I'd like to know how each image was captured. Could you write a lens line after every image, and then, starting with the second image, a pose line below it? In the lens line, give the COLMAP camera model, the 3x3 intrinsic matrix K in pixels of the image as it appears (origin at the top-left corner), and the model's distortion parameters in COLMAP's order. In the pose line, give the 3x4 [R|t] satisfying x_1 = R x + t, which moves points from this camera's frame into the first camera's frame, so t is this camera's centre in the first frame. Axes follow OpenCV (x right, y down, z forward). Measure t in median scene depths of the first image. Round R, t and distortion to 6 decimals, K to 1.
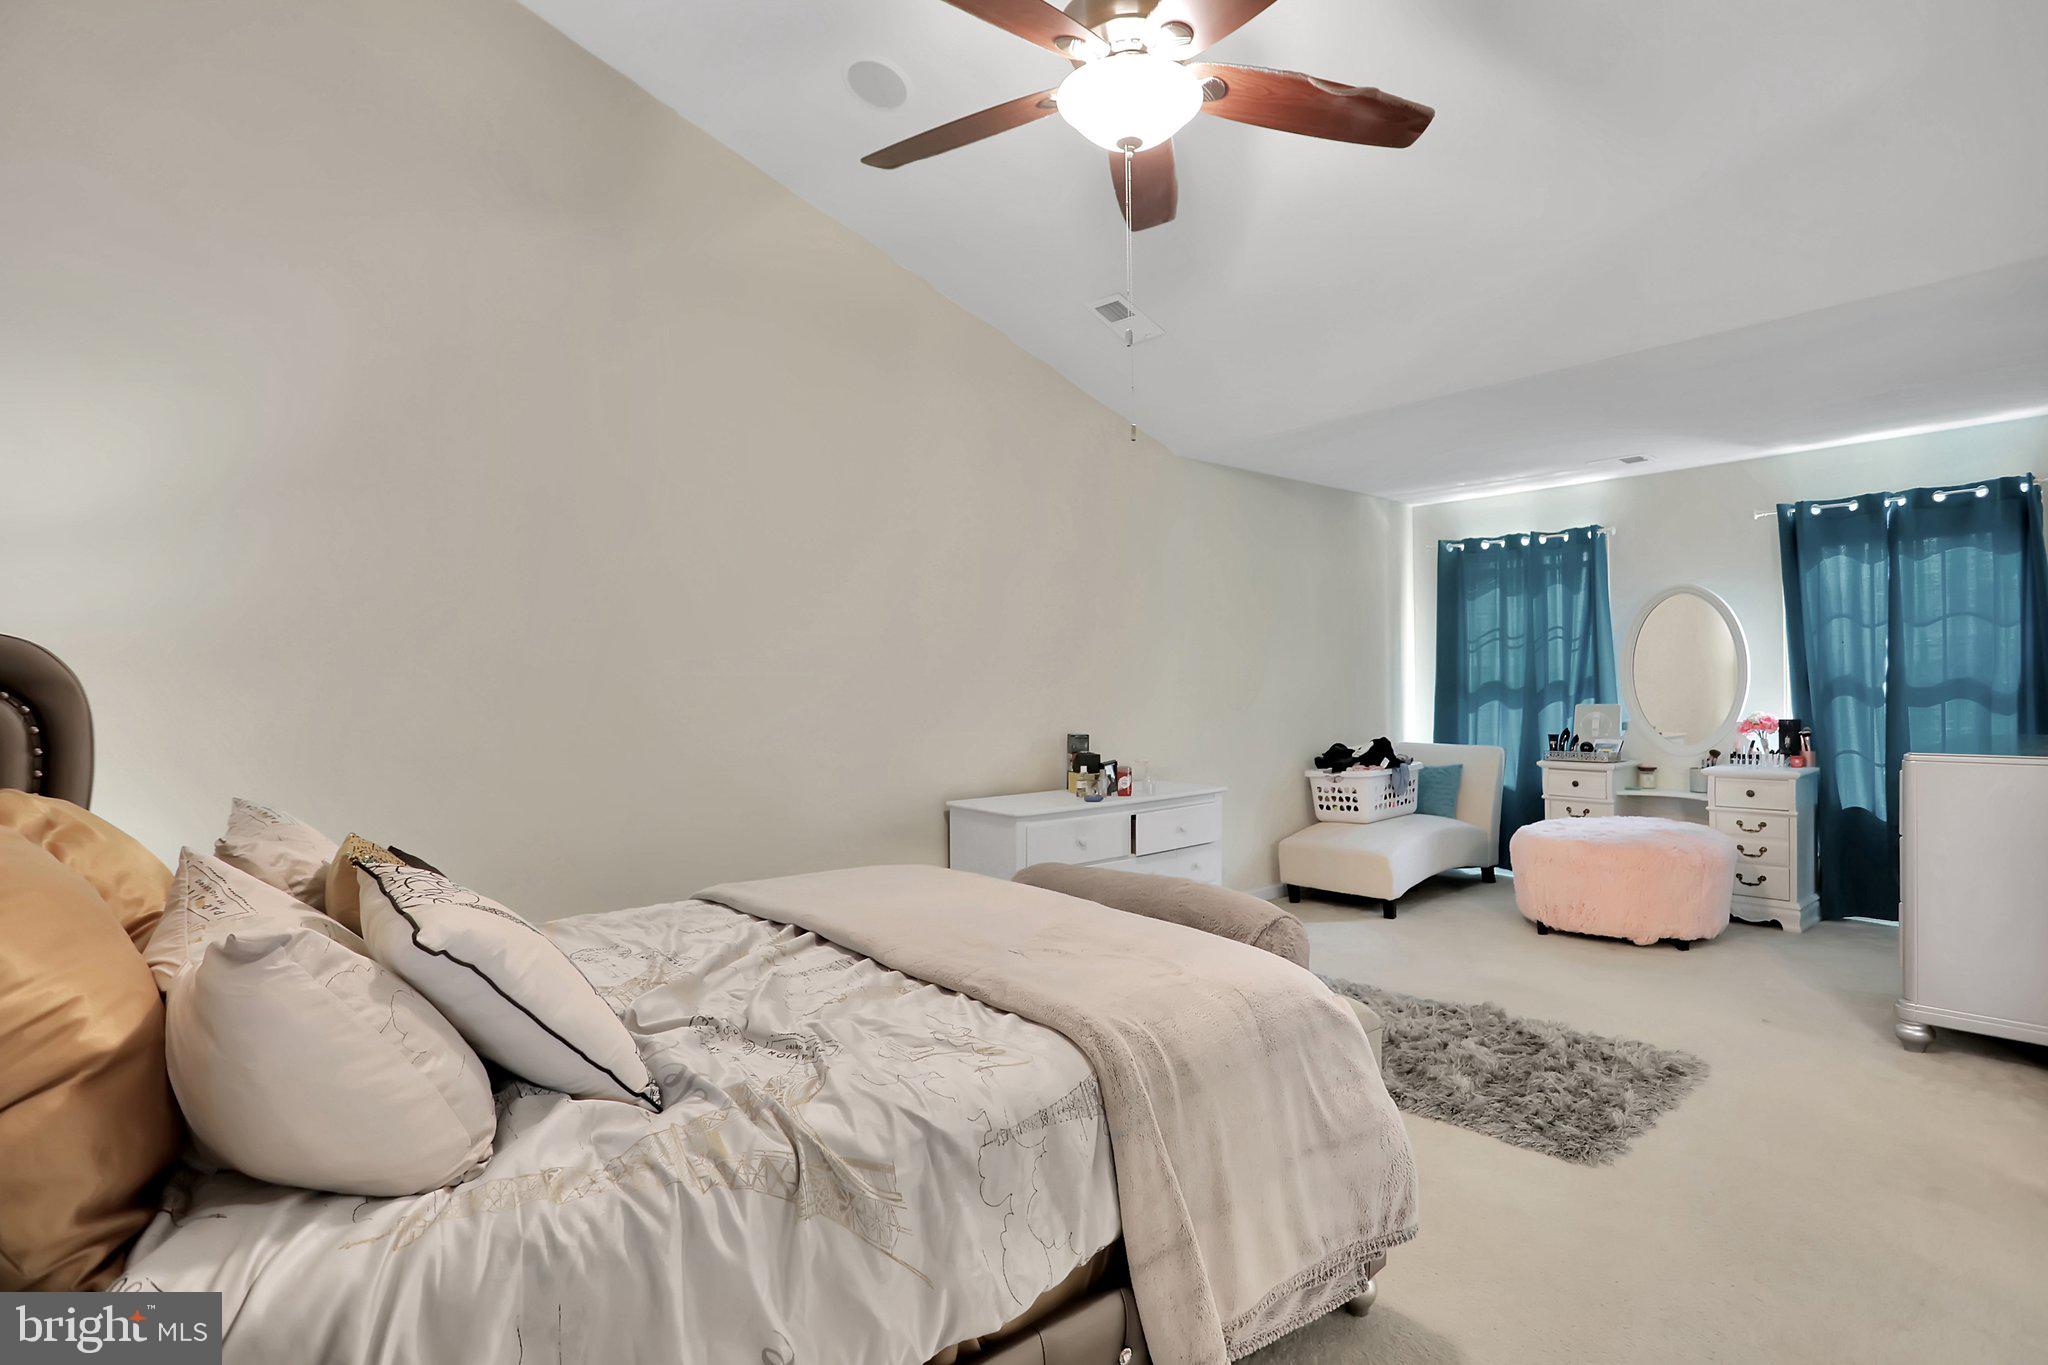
lens RADIAL K [[1035.6, 0, 1023.1], [0, 1035.6, 675.8], [0, 0, 1]] dist [-0.036968, 0.009166]
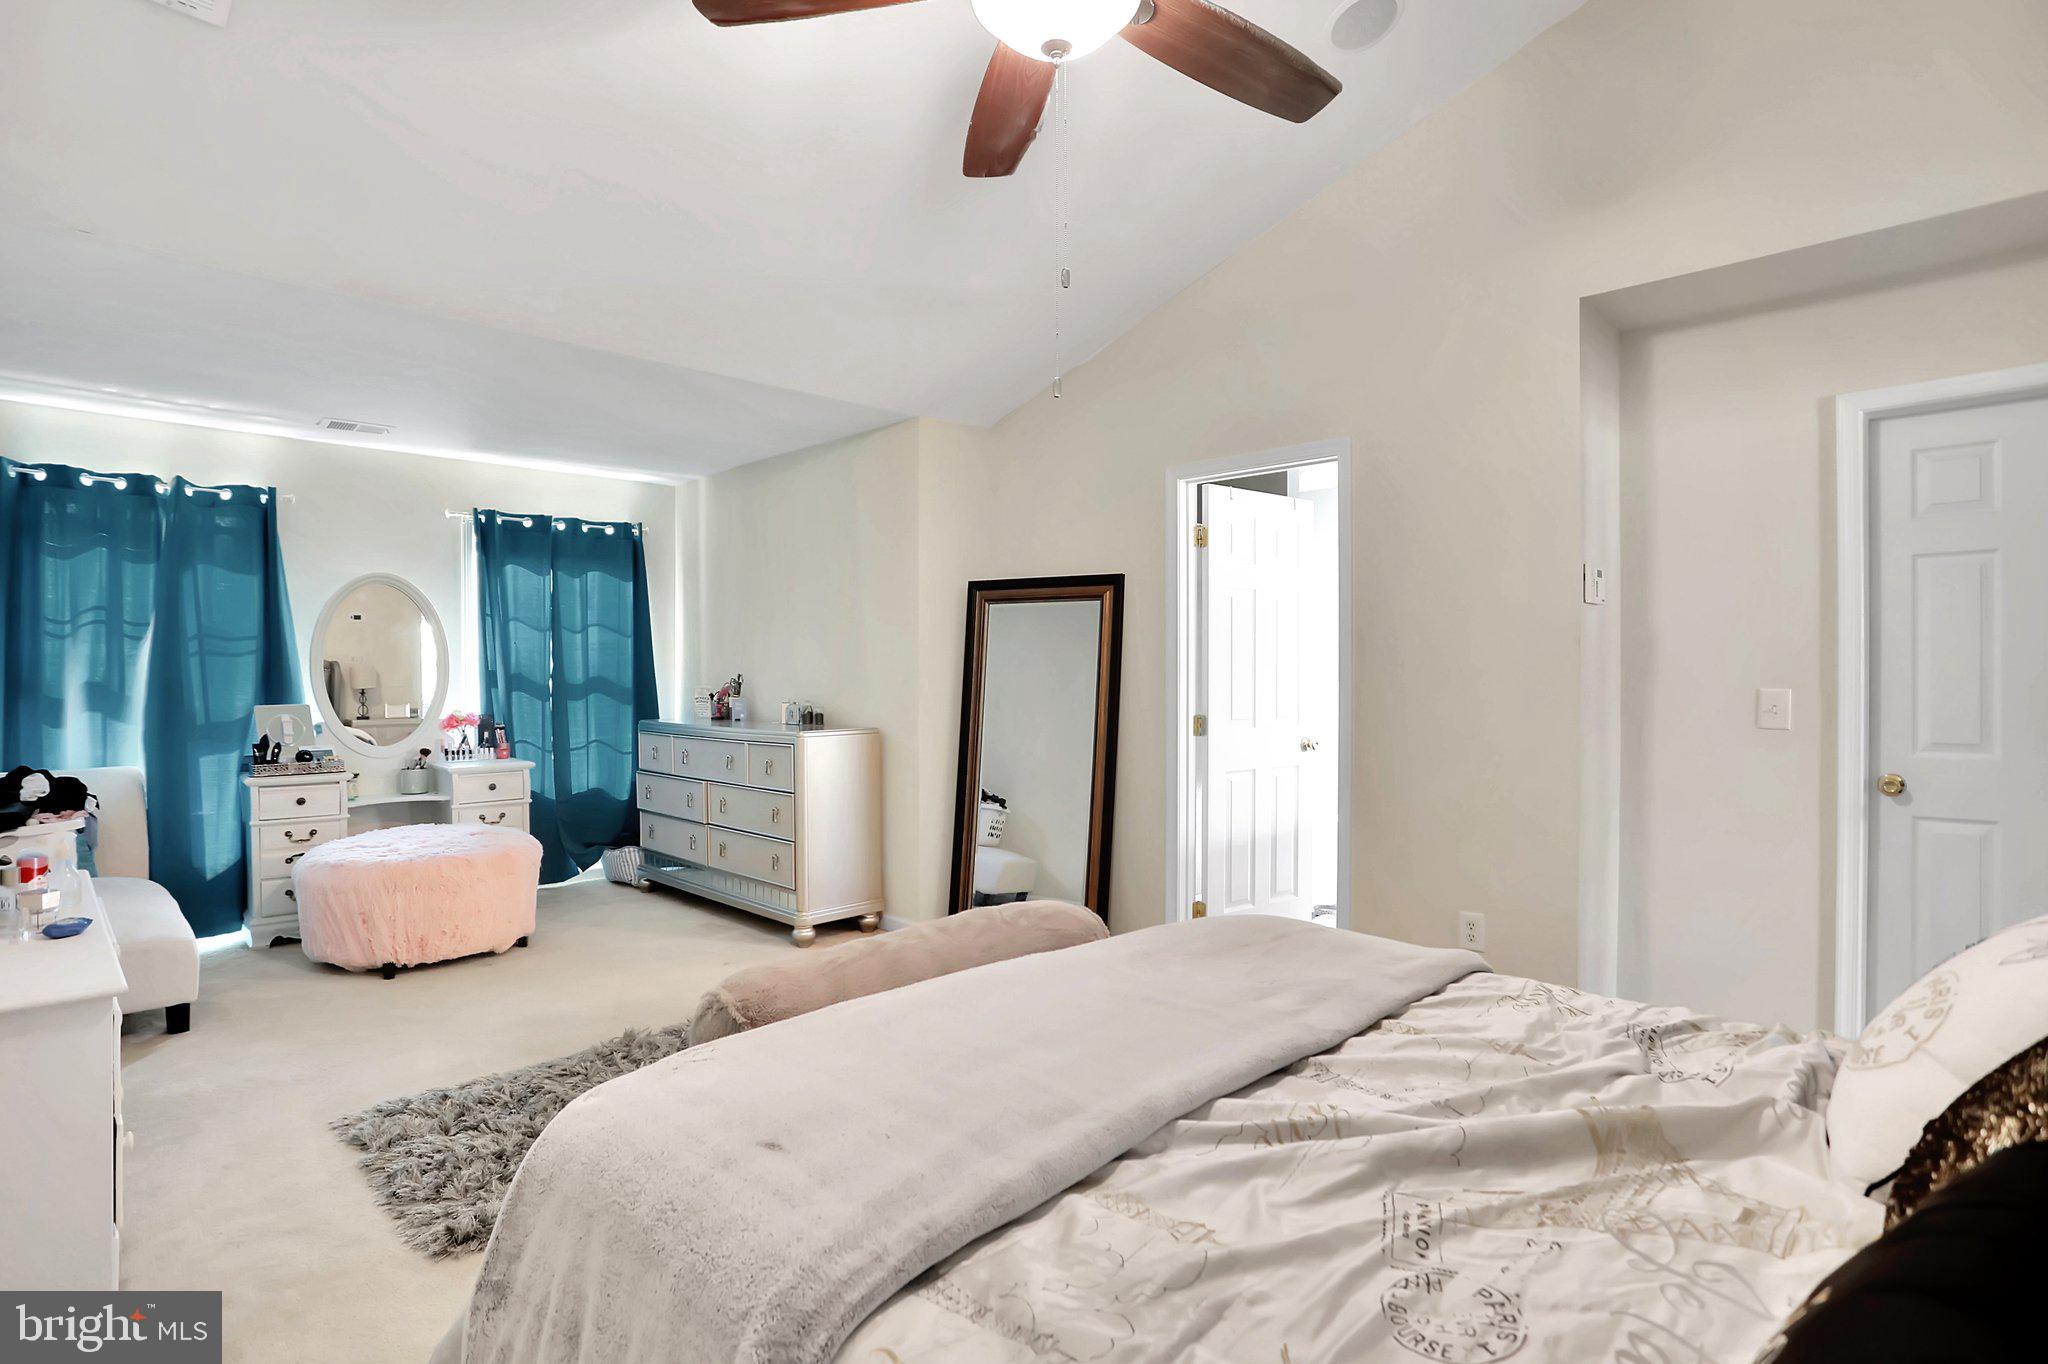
lens RADIAL K [[1035.6, 0, 1030.6], [0, 1035.6, 690.5], [0, 0, 1]] dist [-0.036968, 0.009166]
pose [[-0.086848, -0.011680, 0.996153, -0.356636], [-0.011779, 0.999873, 0.010697, 0.000096], [-0.996152, -0.010804, -0.086975, 0.525751]]
